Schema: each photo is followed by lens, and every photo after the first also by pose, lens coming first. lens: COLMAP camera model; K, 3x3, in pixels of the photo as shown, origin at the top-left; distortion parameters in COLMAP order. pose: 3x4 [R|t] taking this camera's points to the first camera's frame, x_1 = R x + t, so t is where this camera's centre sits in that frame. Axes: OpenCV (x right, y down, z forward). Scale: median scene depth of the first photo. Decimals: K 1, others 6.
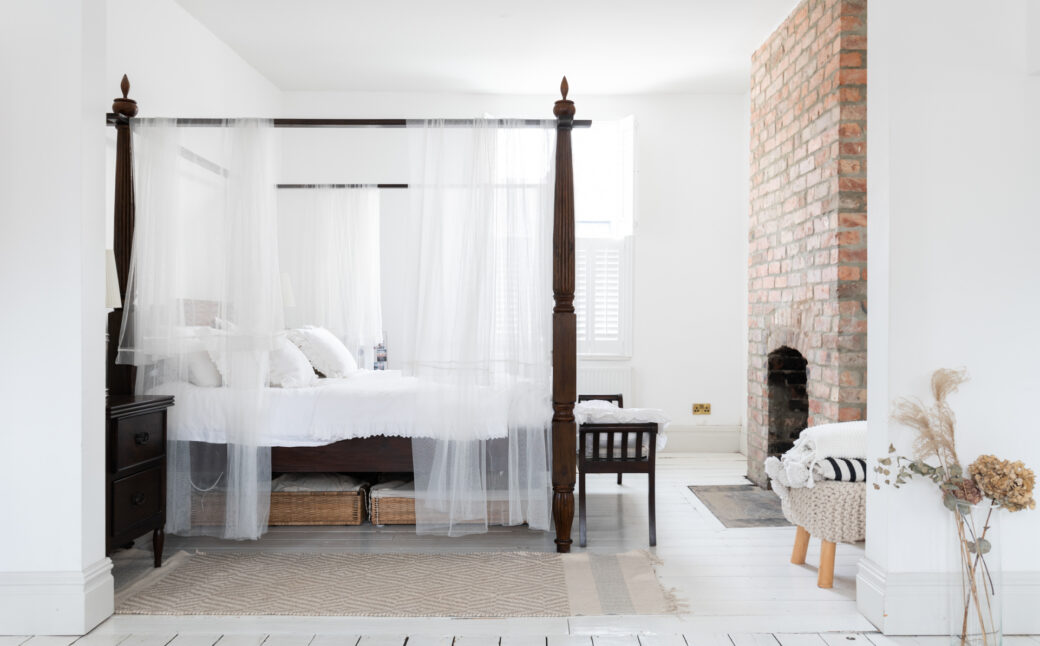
lens RADIAL K [[834.9, 0, 523.1], [0, 834.9, 331.6], [0, 0, 1]] dist [-0.012375, -0.003475]
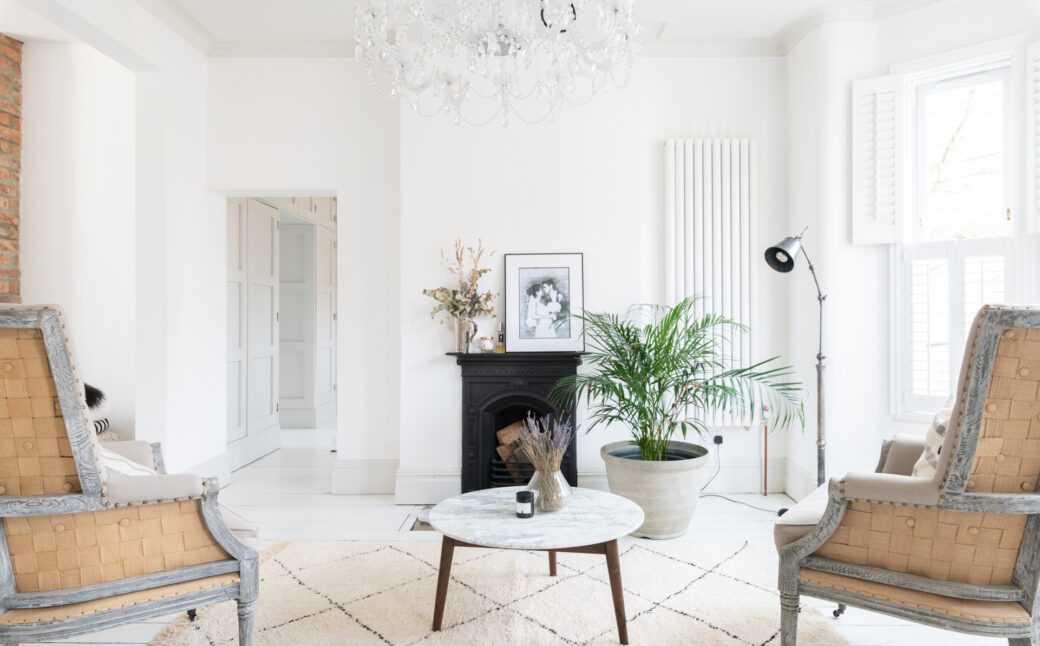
lens RADIAL K [[706.6, 0, 529.4], [0, 706.6, 307.6], [0, 0, 1]] dist [0.000788, 0.003131]
pose [[0.022169, 0.010684, 0.999697, -0.656307], [0.023013, 0.999673, -0.011194, -0.009019], [-0.999489, 0.023254, 0.021916, 0.183151]]
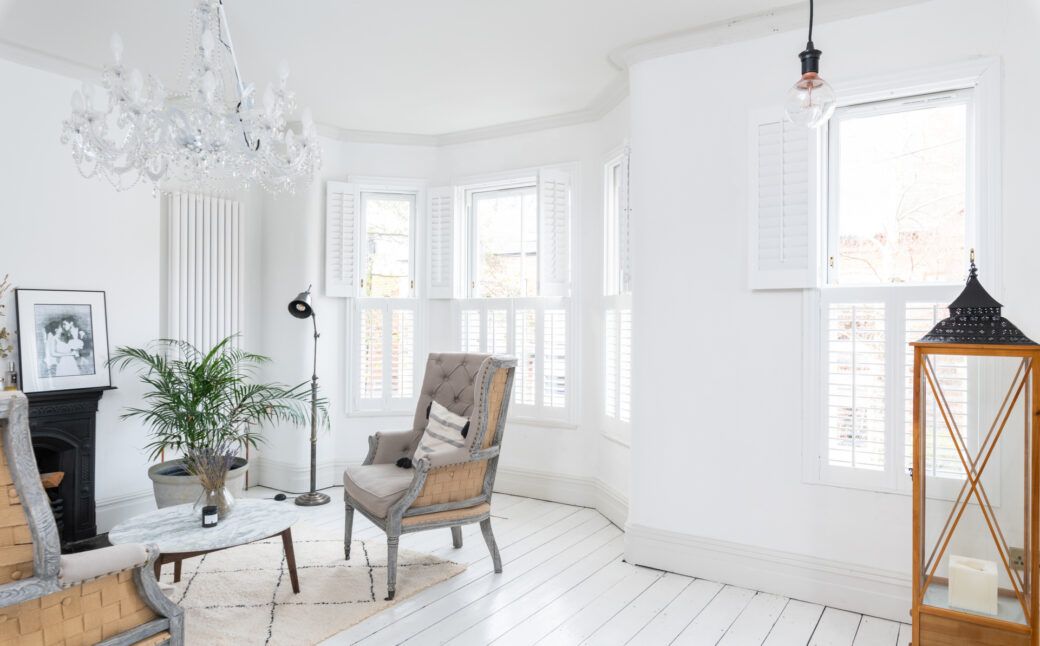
lens RADIAL K [[632.5, 0, 519.0], [0, 632.5, 311.6], [0, 0, 1]] dist [-0.023744, -0.001684]
pose [[-0.835367, -0.000986, 0.549691, -0.667429], [0.001624, 0.999990, 0.004263, -0.070530], [-0.549690, 0.004454, -0.835357, 0.574010]]
